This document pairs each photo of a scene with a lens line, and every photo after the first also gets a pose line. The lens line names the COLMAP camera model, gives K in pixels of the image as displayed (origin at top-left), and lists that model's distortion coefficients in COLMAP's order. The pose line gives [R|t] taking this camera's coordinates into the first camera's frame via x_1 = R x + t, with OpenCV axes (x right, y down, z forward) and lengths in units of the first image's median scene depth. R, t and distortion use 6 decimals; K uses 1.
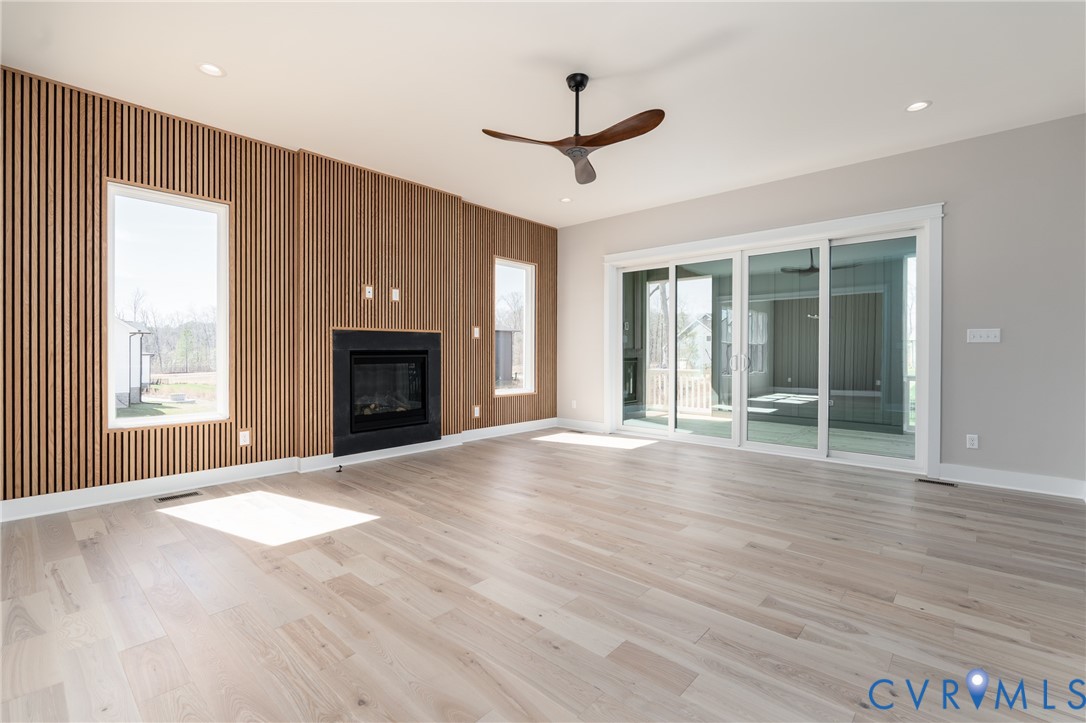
lens RADIAL K [[484.7, 0, 547.3], [0, 484.7, 355.3], [0, 0, 1]] dist [-0.007215, -0.000226]
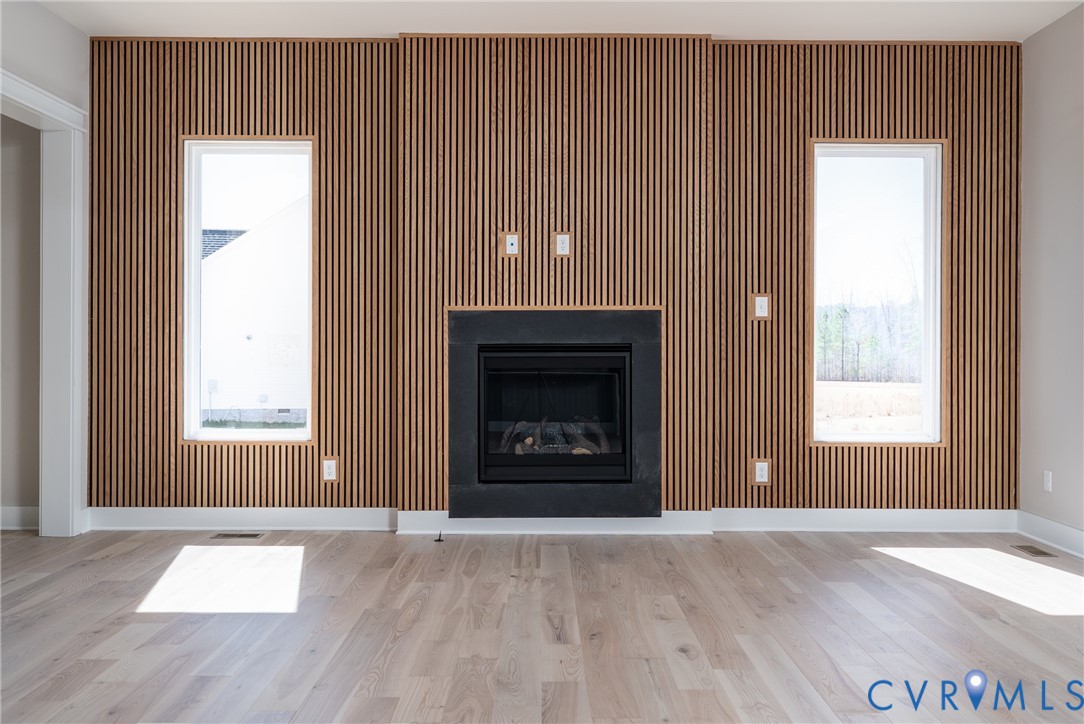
lens RADIAL K [[936.1, 0, 546.7], [0, 936.1, 354.4], [0, 0, 1]] dist [-0.003318, -0.000953]
pose [[0.671912, 0.001204, -0.740630, 0.580520], [-0.006837, 0.999966, -0.004577, 0.008181], [0.740600, 0.008138, 0.671897, 0.320557]]
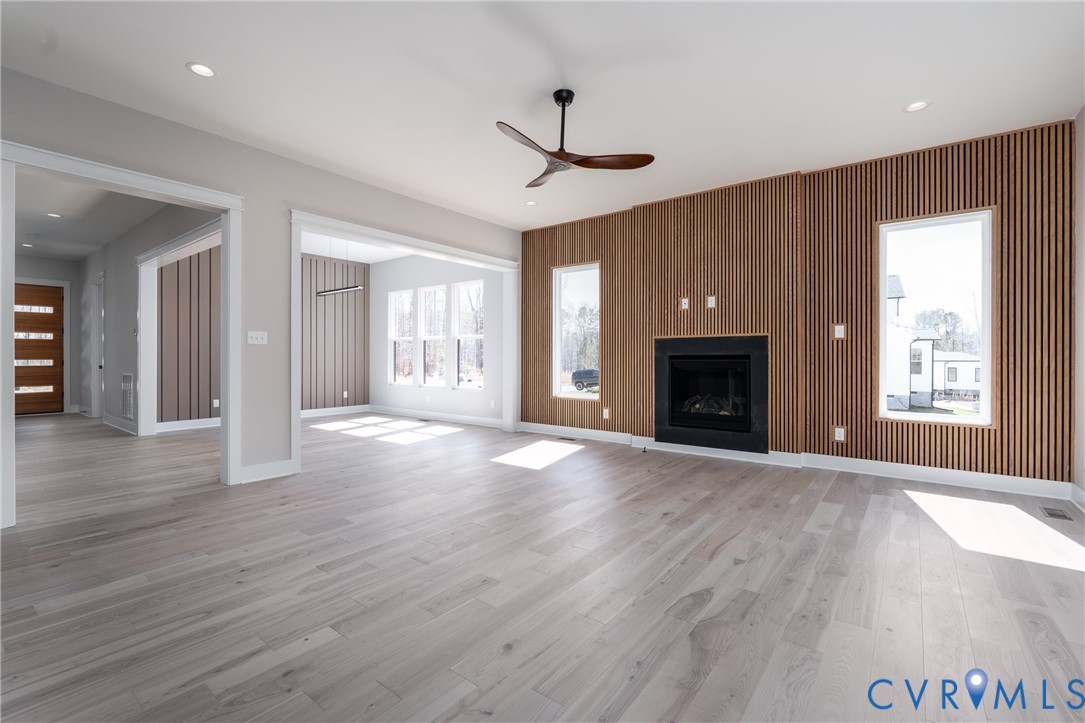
lens RADIAL K [[484.2, 0, 542.5], [0, 484.2, 357.5], [0, 0, 1]] dist [-0.007215, -0.000226]
pose [[0.065894, 0.000737, -0.997826, 0.863350], [-0.008472, 0.999964, 0.000179, -0.002616], [0.997791, 0.008442, 0.065898, 0.695961]]
